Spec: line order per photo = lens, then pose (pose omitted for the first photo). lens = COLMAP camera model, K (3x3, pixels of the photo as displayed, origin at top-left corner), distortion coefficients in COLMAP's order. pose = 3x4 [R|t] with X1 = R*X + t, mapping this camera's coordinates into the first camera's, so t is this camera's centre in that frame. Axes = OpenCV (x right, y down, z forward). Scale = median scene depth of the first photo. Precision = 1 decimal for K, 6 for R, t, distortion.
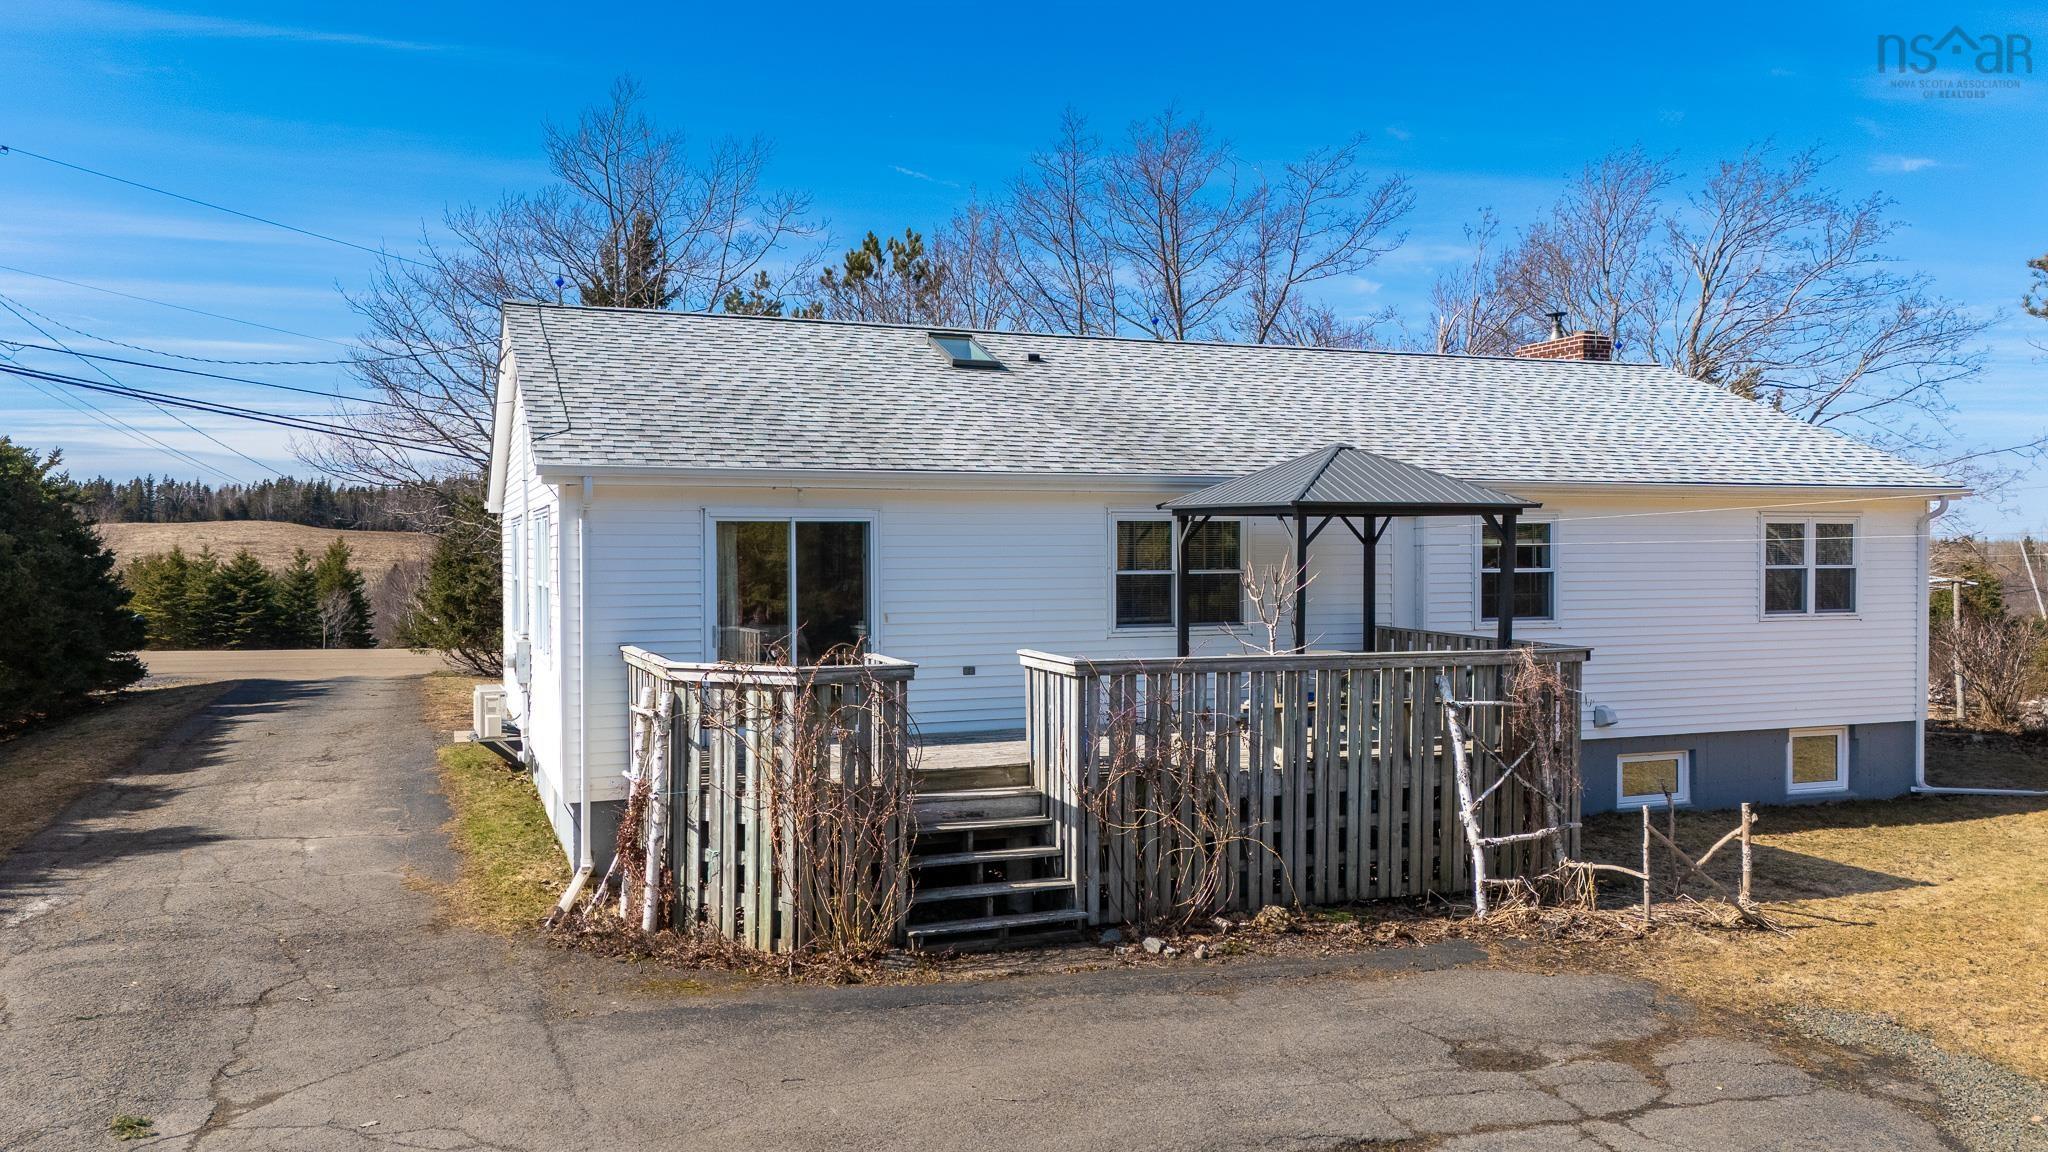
lens RADIAL K [[1497.7, 0, 1030.3], [0, 1497.7, 572.9], [0, 0, 1]] dist [0.071353, -0.062433]
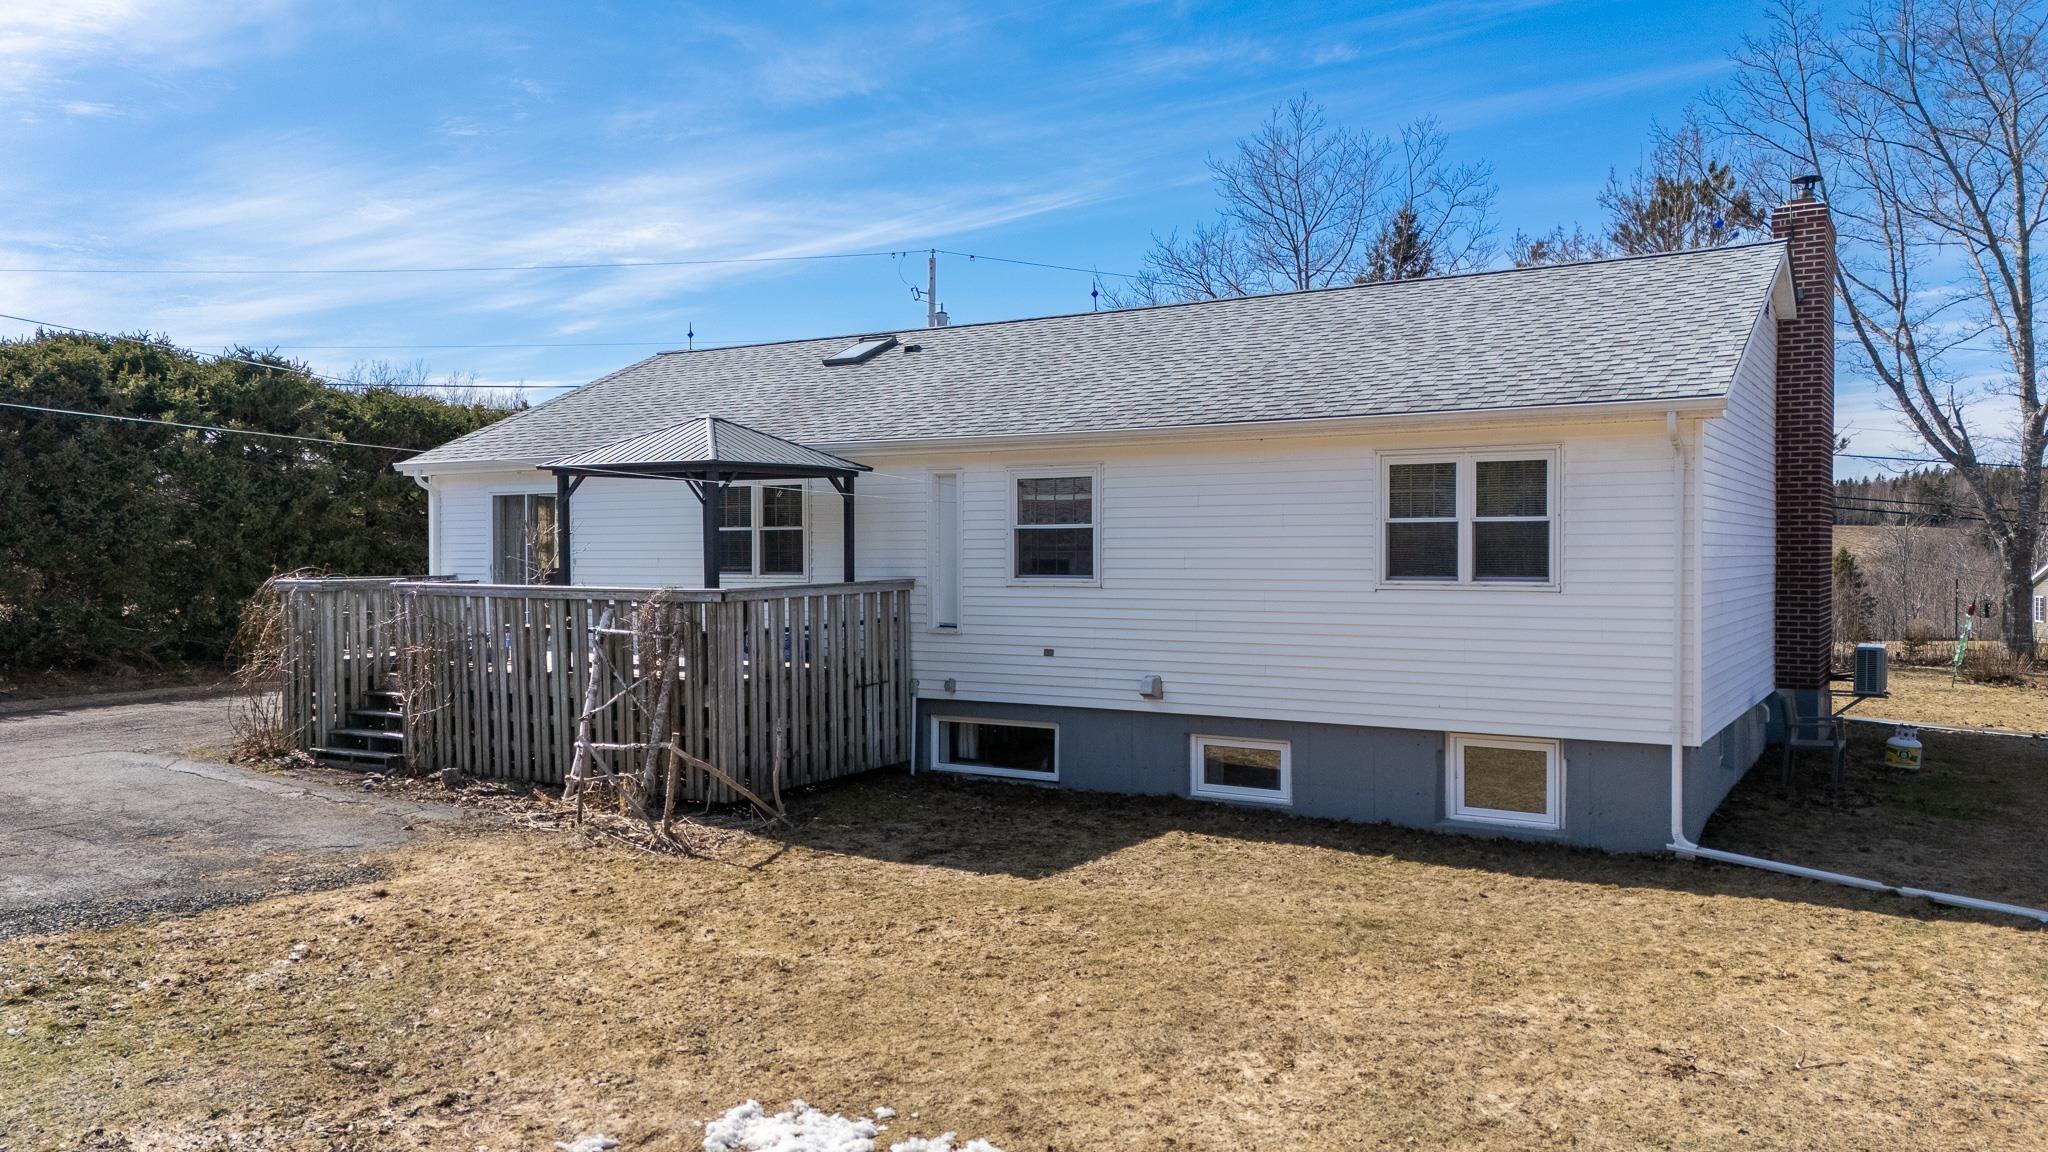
lens RADIAL K [[1497.7, 0, 1030.3], [0, 1497.7, 572.9], [0, 0, 1]] dist [0.071353, -0.062433]
pose [[0.580905, 0.017840, -0.813776, 1.597344], [-0.003847, 0.999809, 0.019172, 0.014009], [0.813962, -0.008006, 0.580863, 0.632808]]
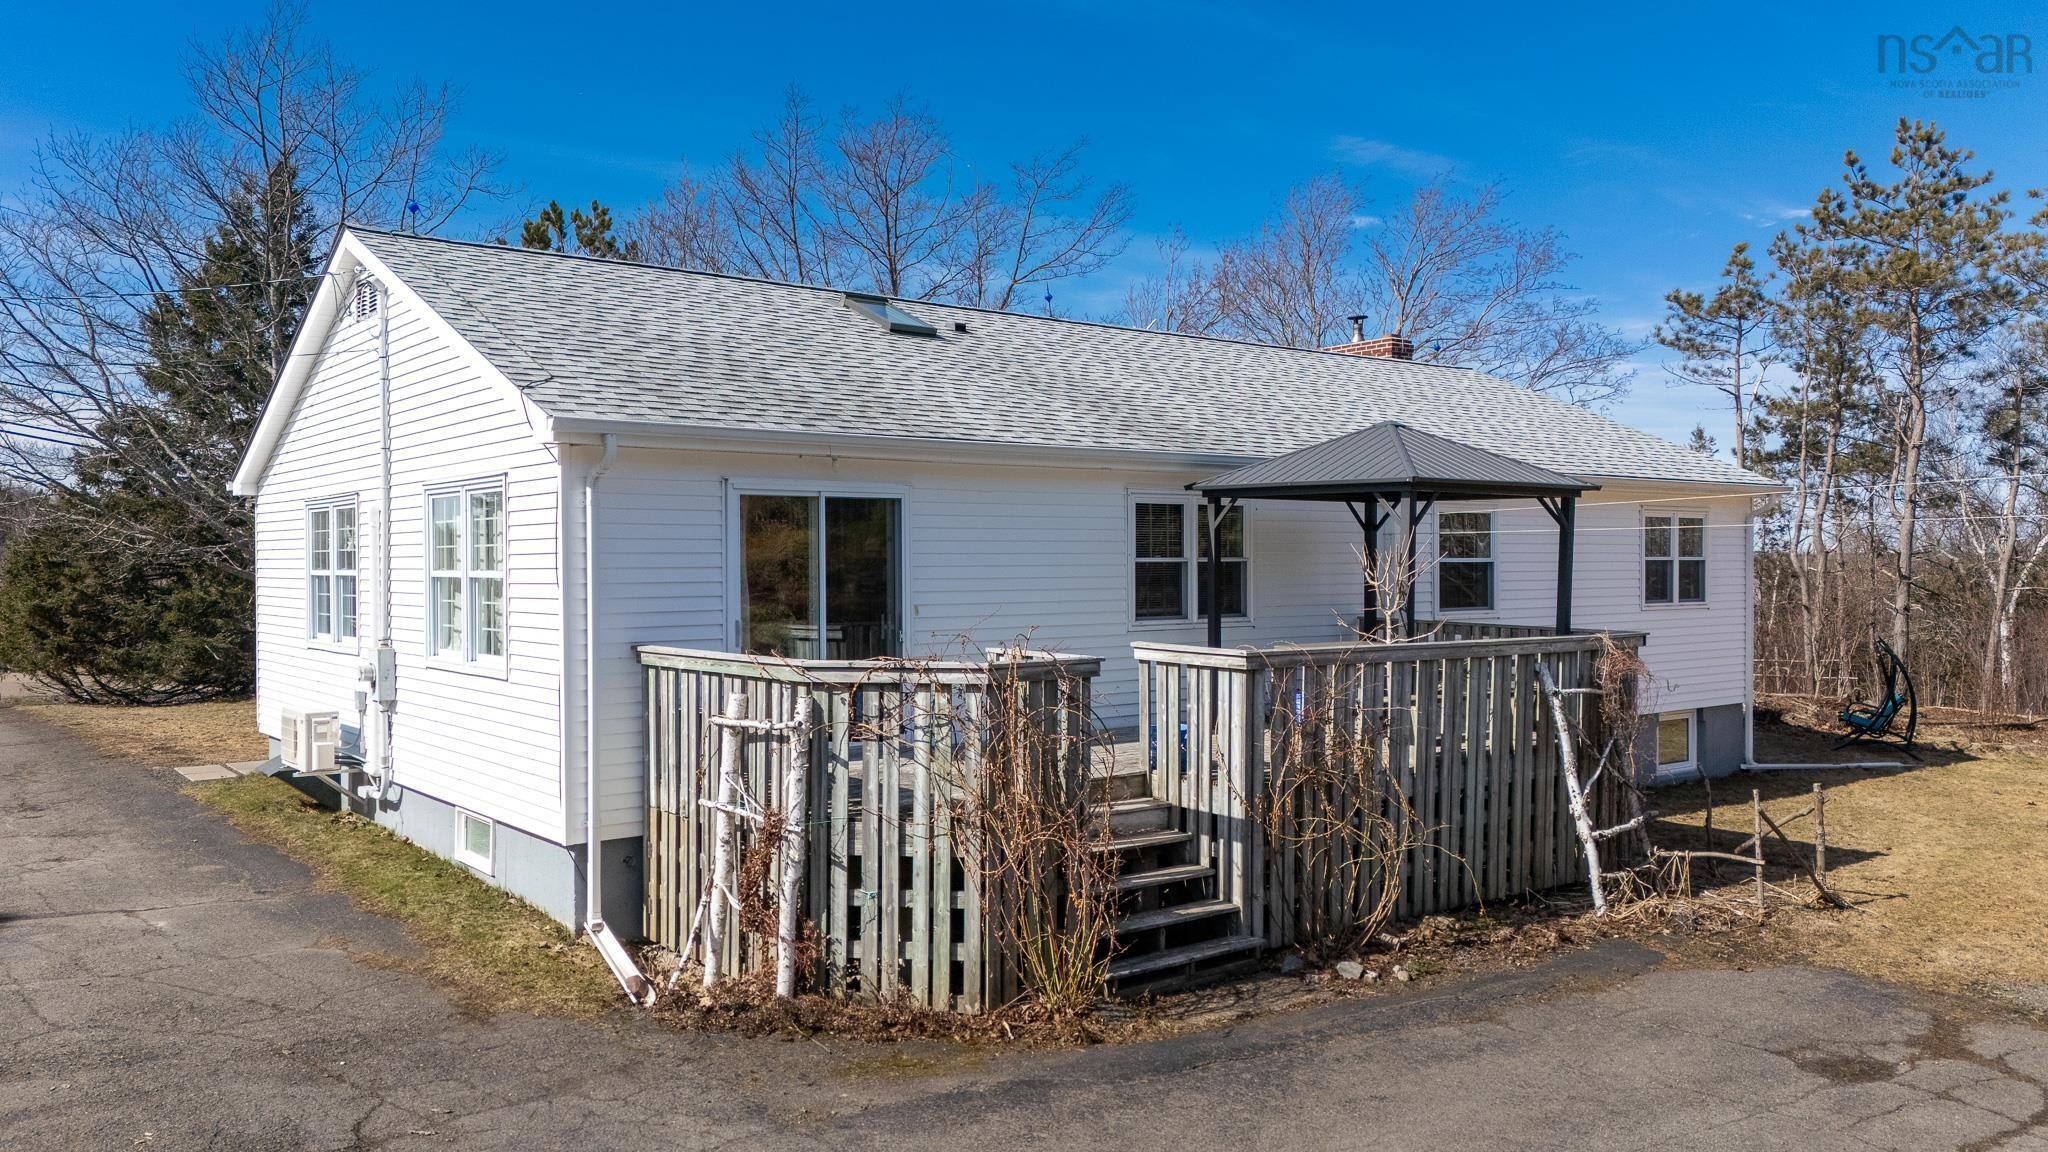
lens RADIAL K [[1497.7, 0, 1030.3], [0, 1497.7, 572.9], [0, 0, 1]] dist [0.071353, -0.062433]
pose [[0.960817, -0.002374, 0.277172, -0.331453], [0.004557, 0.999963, -0.007233, 0.018310], [-0.277145, 0.008213, 0.960793, 0.187979]]
